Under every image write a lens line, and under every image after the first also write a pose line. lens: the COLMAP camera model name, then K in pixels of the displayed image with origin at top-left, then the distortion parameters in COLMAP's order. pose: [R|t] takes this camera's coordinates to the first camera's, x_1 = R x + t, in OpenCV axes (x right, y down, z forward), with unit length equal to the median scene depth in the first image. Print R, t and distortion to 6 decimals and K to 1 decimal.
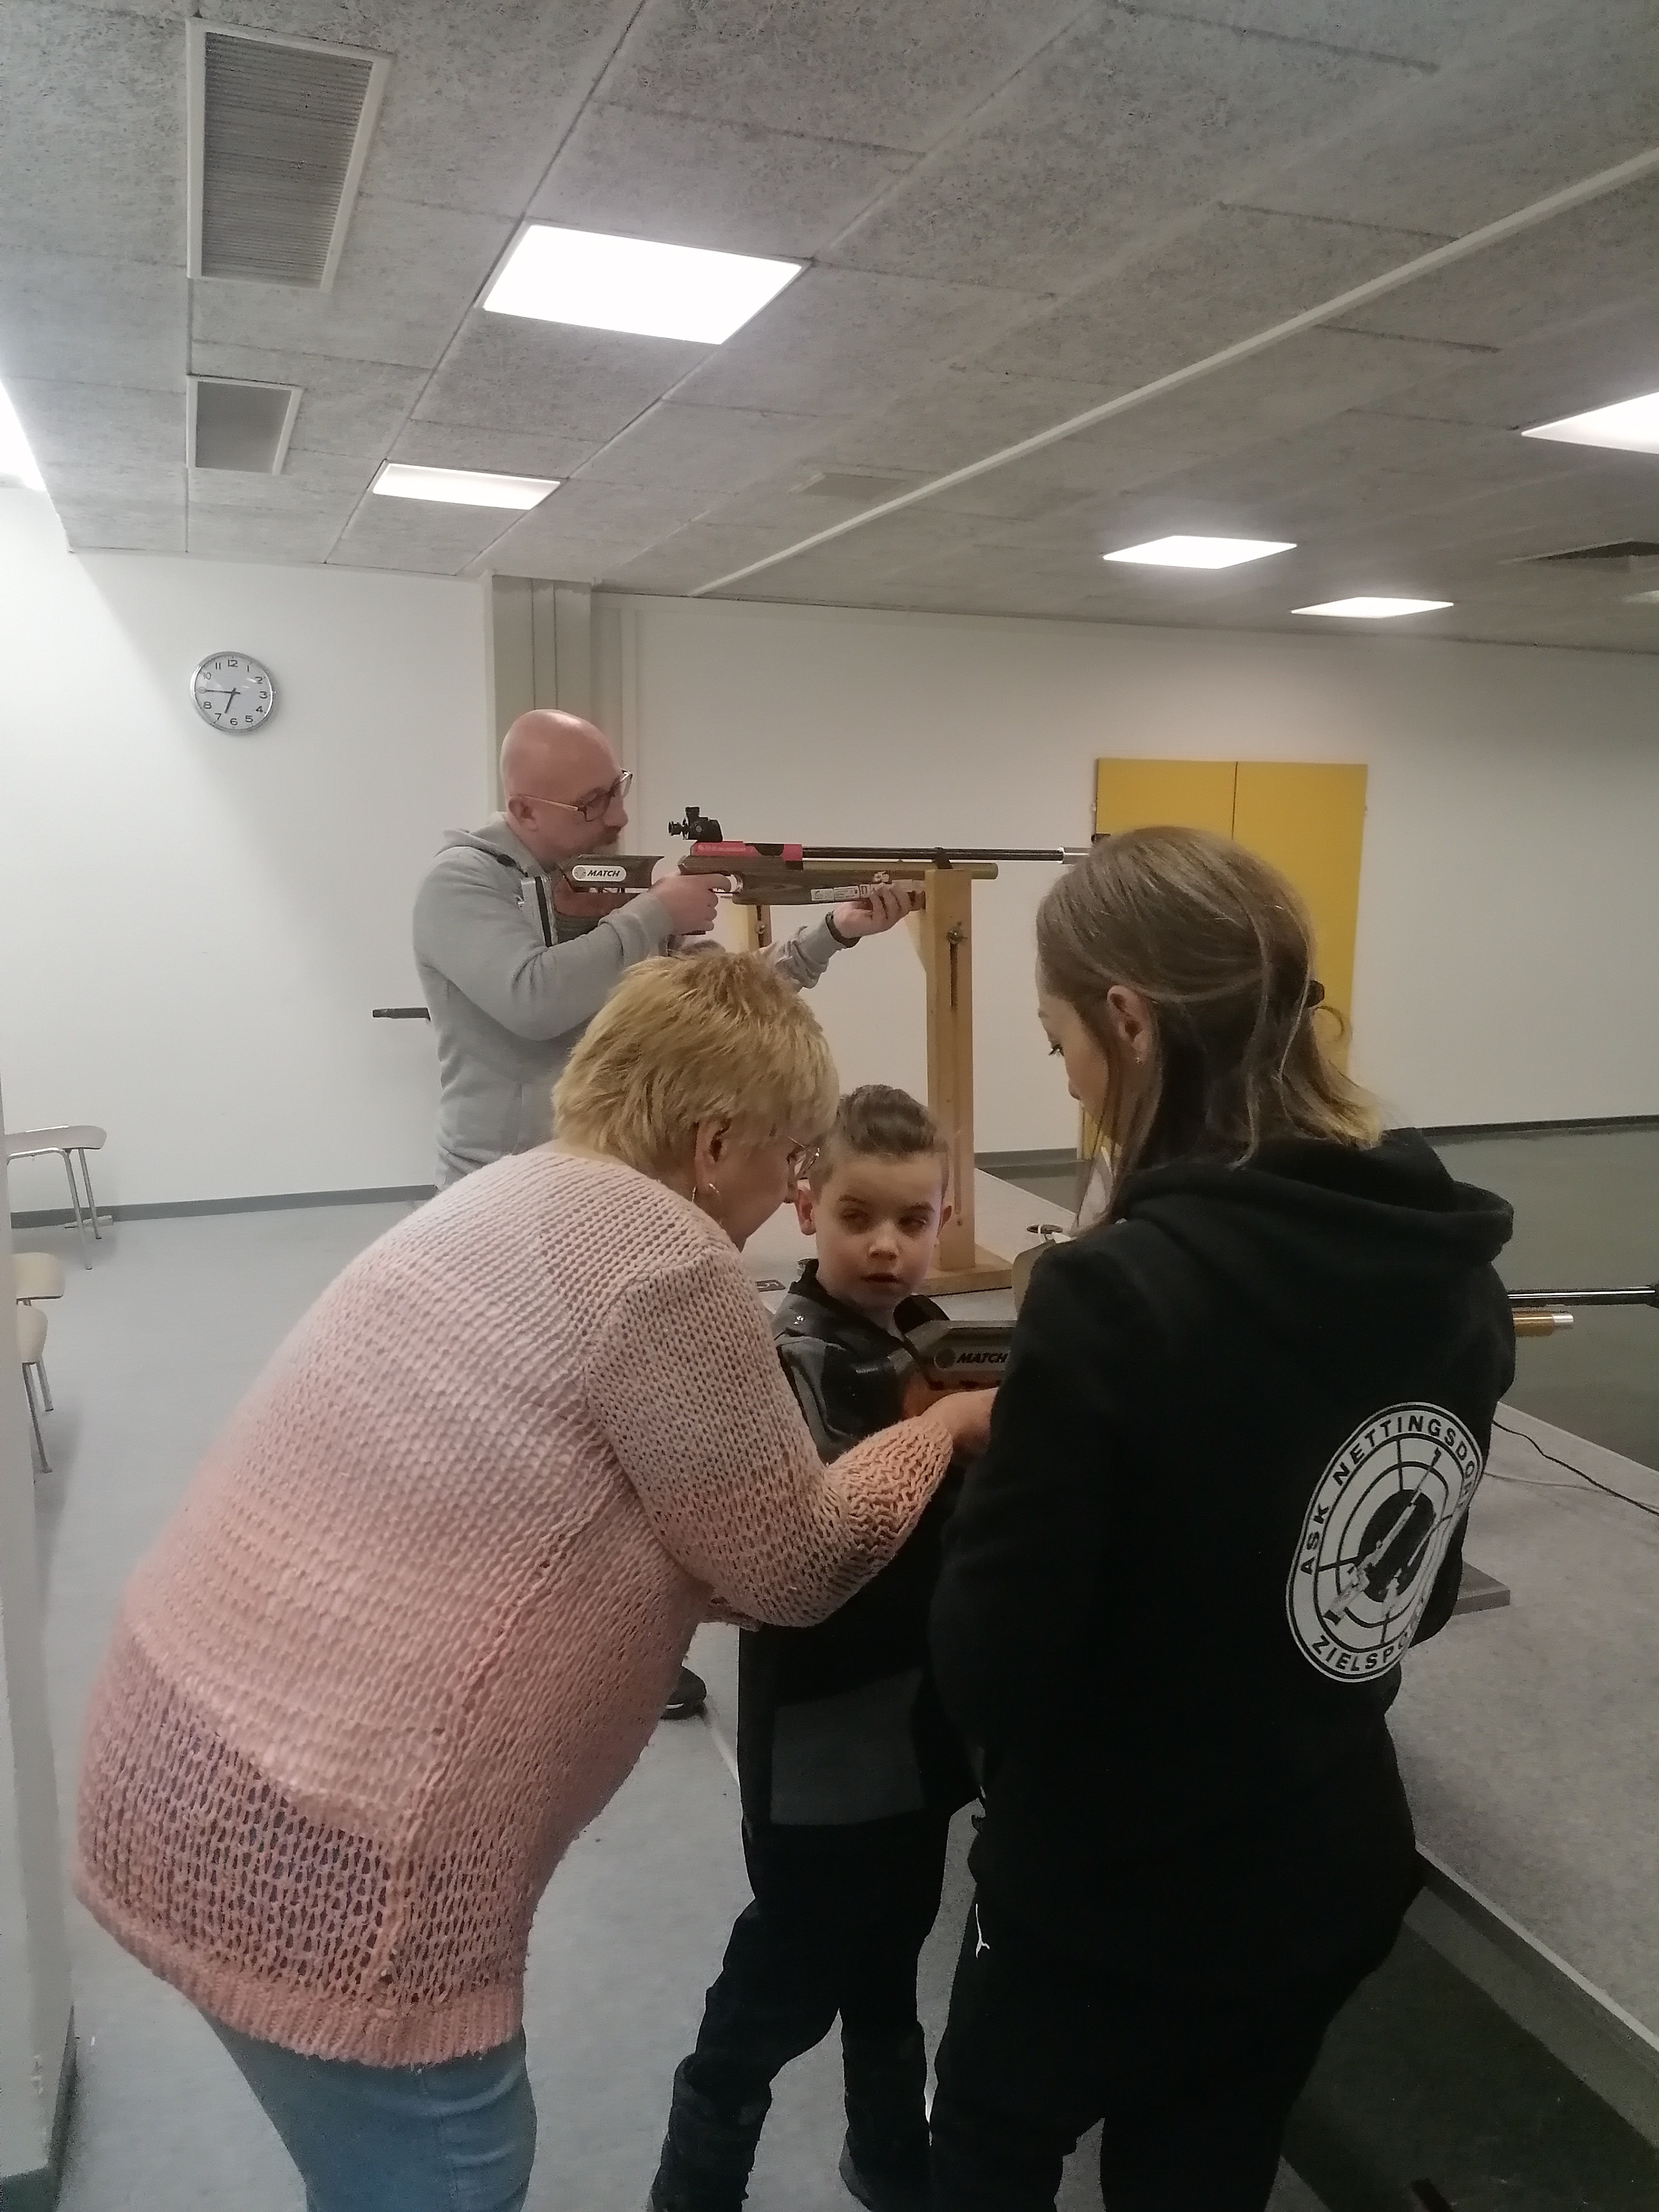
lens RADIAL K [[1677.2, 0, 829.5], [0, 1677.2, 1106.0], [0, 0, 1]] dist [0.159006, -0.225594]
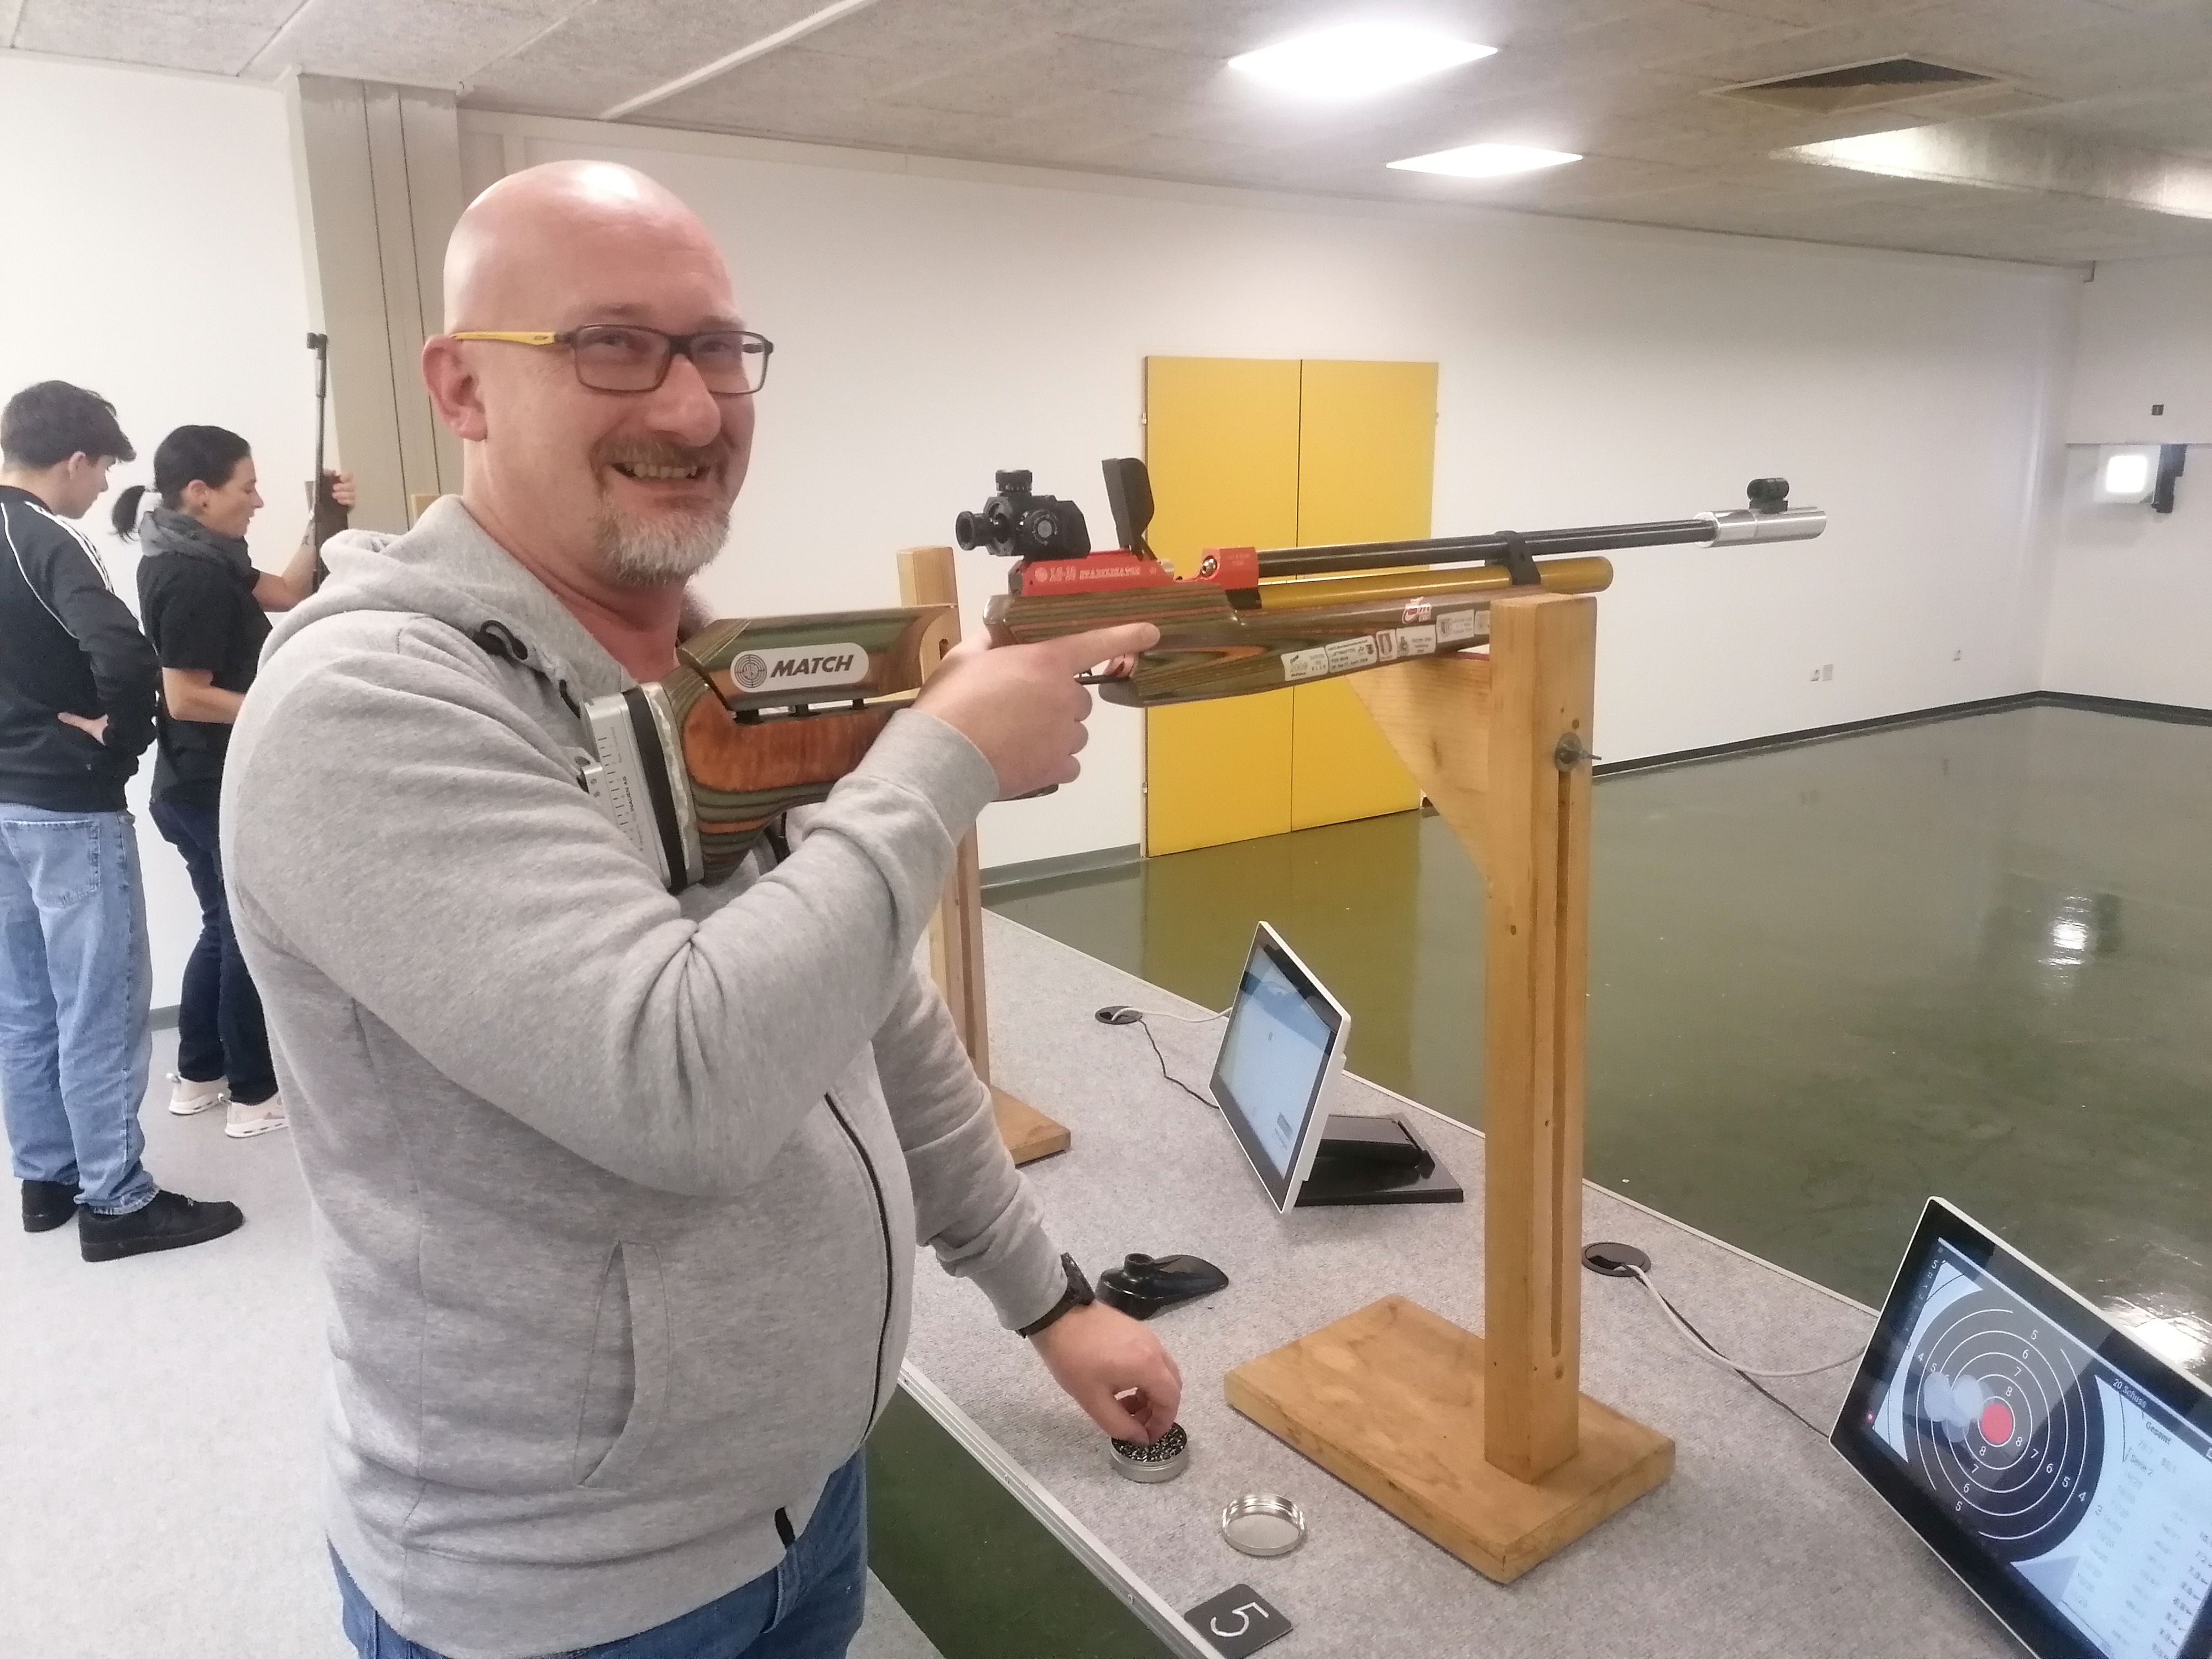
lens RADIAL K [[1677.2, 0, 1106.0], [0, 1677.2, 829.5], [0, 0, 1]] dist [0.159006, -0.225594]
pose [[0.971094, -0.075185, 0.226549, -0.073272], [0.060078, 0.995531, 0.072865, -0.058174], [-0.231014, -0.057149, 0.971271, 0.293042]]
